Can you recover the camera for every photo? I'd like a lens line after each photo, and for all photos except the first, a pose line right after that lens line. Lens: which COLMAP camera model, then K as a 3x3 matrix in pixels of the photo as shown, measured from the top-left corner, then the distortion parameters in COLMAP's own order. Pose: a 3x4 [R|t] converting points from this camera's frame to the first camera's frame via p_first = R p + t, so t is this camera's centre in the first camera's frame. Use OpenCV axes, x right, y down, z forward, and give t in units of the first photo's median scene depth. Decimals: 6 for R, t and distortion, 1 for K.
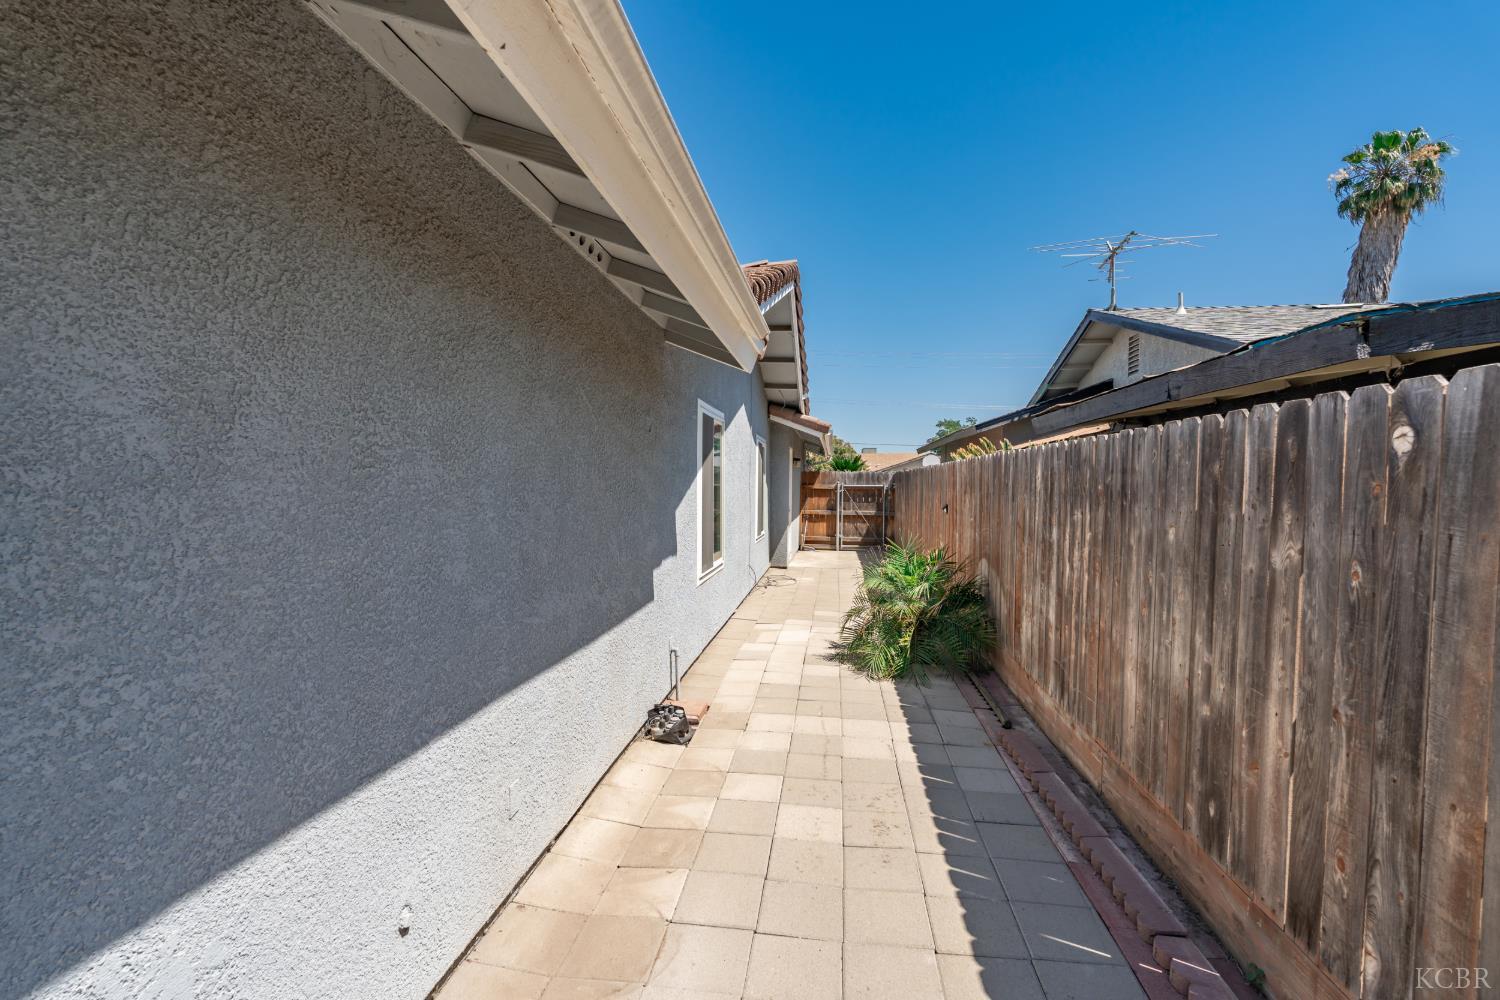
lens RADIAL K [[650.8, 0, 747.6], [0, 650.8, 492.8], [0, 0, 1]] dist [-0.001582, -0.000264]
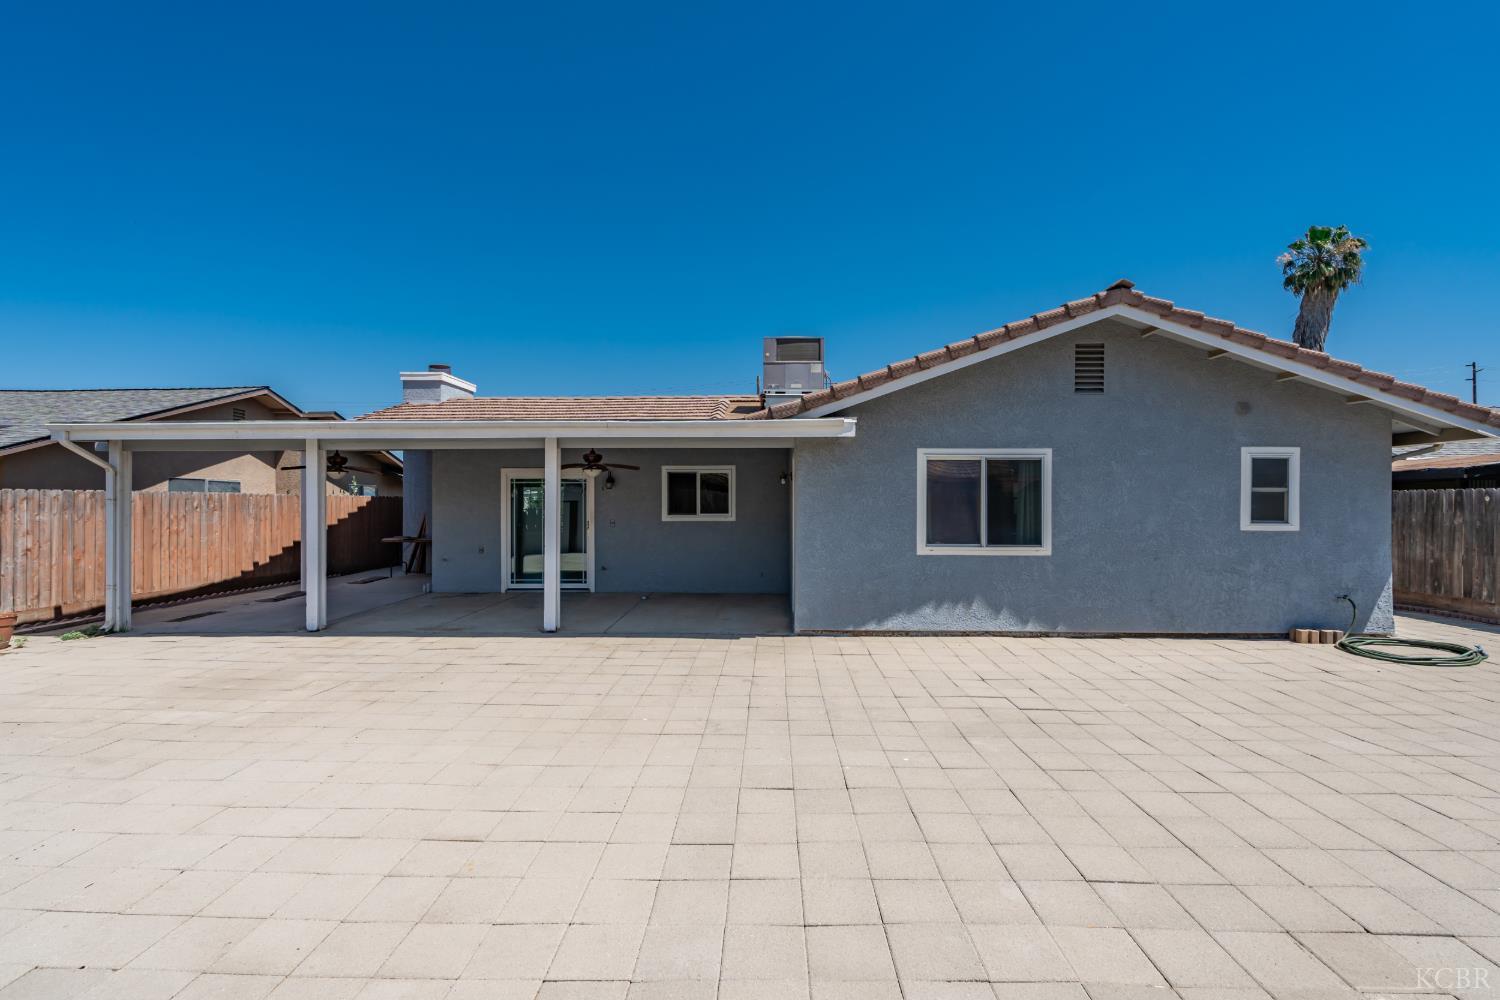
lens RADIAL K [[670.7, 0, 753.0], [0, 670.7, 502.4], [0, 0, 1]] dist [-0.001218, 0.000167]
pose [[0.994844, -0.006738, 0.101197, -1.657329], [0.009030, 0.999713, -0.022207, 0.006534], [-0.101018, 0.023006, 0.994619, -1.159855]]
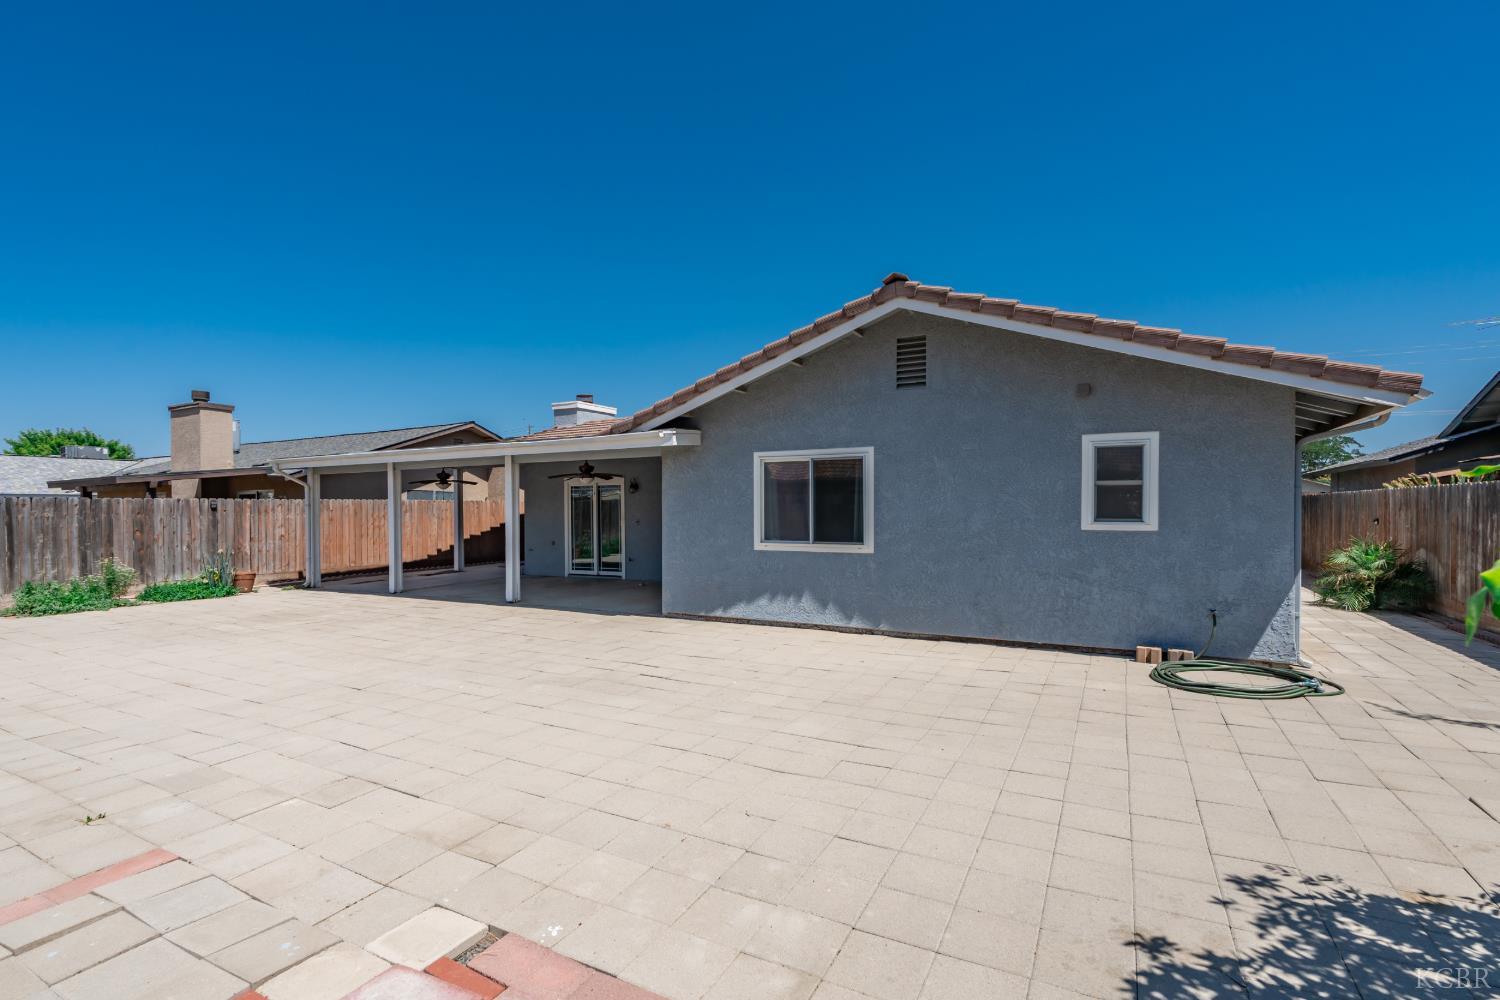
lens RADIAL K [[687.0, 0, 749.0], [0, 687.0, 514.5], [0, 0, 1]] dist [0.000796, -0.000010]
pose [[0.935609, -0.009992, -0.352896, -0.632783], [0.006027, 0.999906, -0.012334, 0.026767], [0.352986, 0.009413, 0.935581, -1.266413]]
